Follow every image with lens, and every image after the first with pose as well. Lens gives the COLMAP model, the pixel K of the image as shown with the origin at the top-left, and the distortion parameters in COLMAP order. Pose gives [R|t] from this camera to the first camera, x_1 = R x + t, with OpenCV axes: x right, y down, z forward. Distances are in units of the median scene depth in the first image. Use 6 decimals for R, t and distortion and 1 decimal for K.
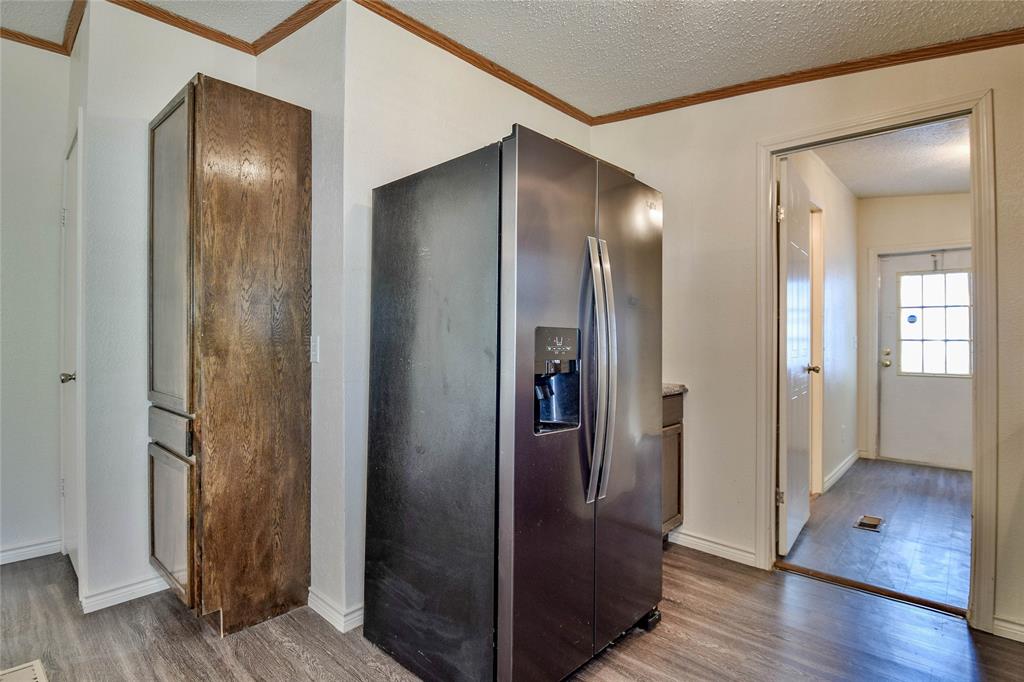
lens RADIAL K [[511.9, 0, 510.0], [0, 511.9, 330.3], [0, 0, 1]] dist [0.009829, -0.022829]
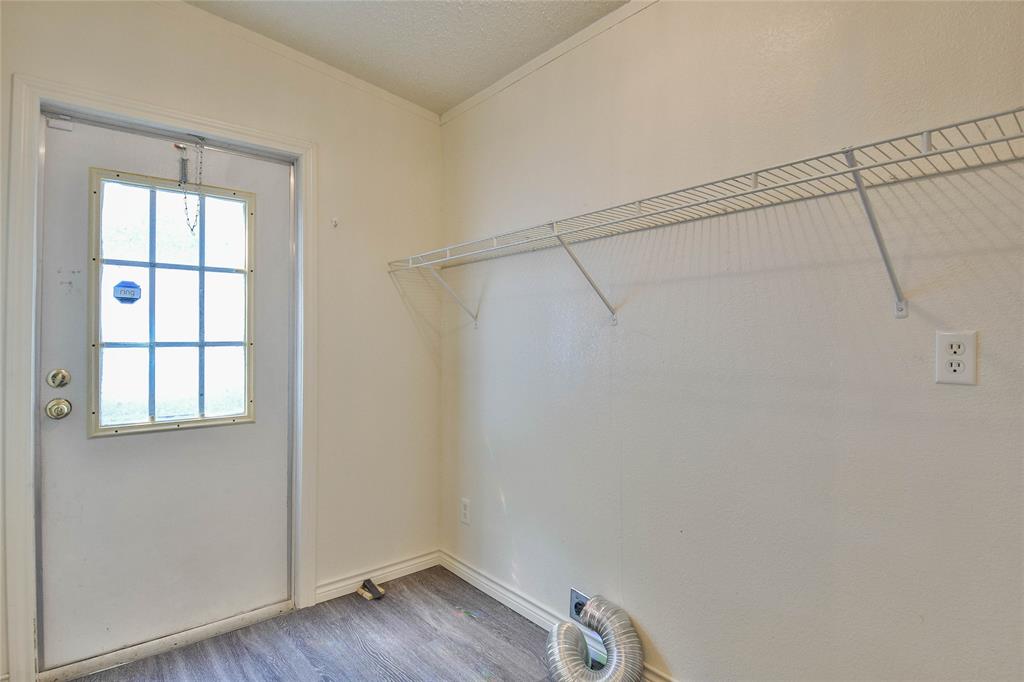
lens RADIAL K [[521.3, 0, 507.4], [0, 521.3, 331.9], [0, 0, 1]] dist [-0.026492, 0.001211]
pose [[0.132300, 0.008567, 0.991173, 0.459968], [-0.000189, 0.999963, -0.008618, 0.013381], [-0.991210, 0.000953, 0.132297, 0.701103]]
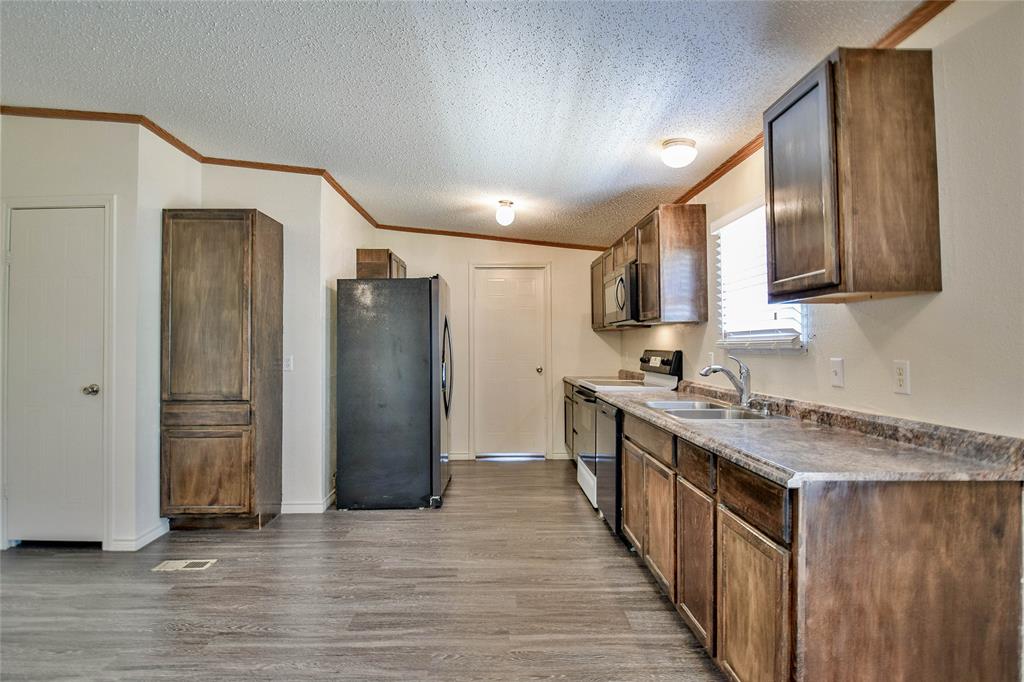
lens RADIAL K [[511.9, 0, 508.4], [0, 511.9, 336.3], [0, 0, 1]] dist [0.009829, -0.022829]
pose [[0.716991, 0.005534, 0.697061, -0.535396], [0.003437, 0.999928, -0.011474, -0.015719], [-0.697074, 0.010622, 0.716920, -0.389194]]
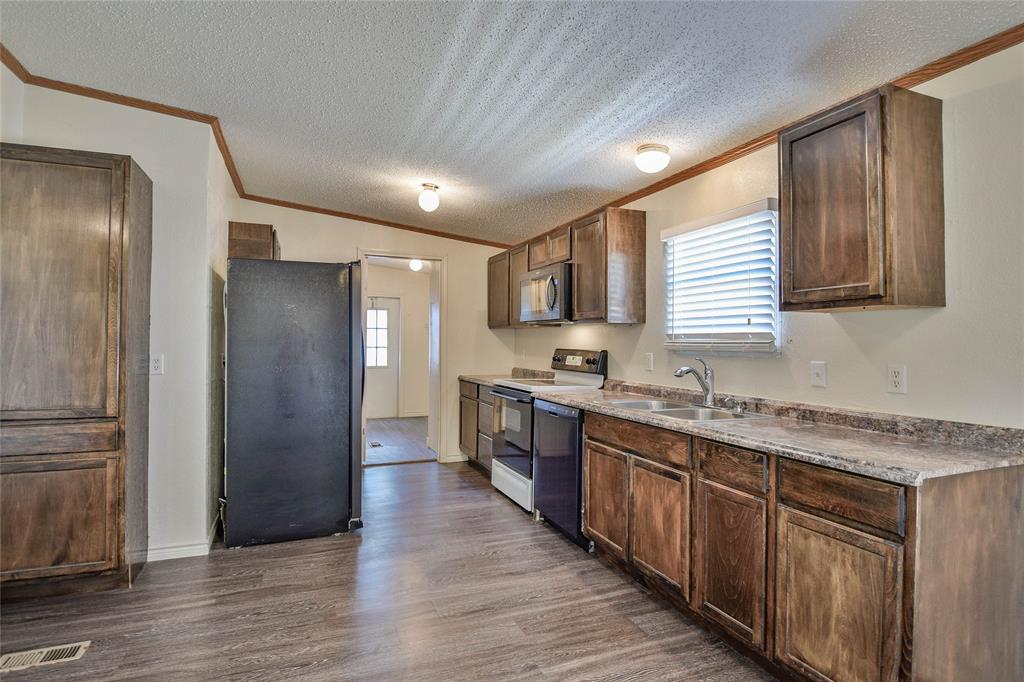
lens RADIAL K [[511.9, 0, 509.2], [0, 511.9, 336.6], [0, 0, 1]] dist [0.009829, -0.022829]
pose [[0.421593, 0.006082, 0.906765, -0.606233], [-0.010178, 0.999946, -0.001975, -0.021007], [-0.906728, -0.008396, 0.421632, -0.190612]]
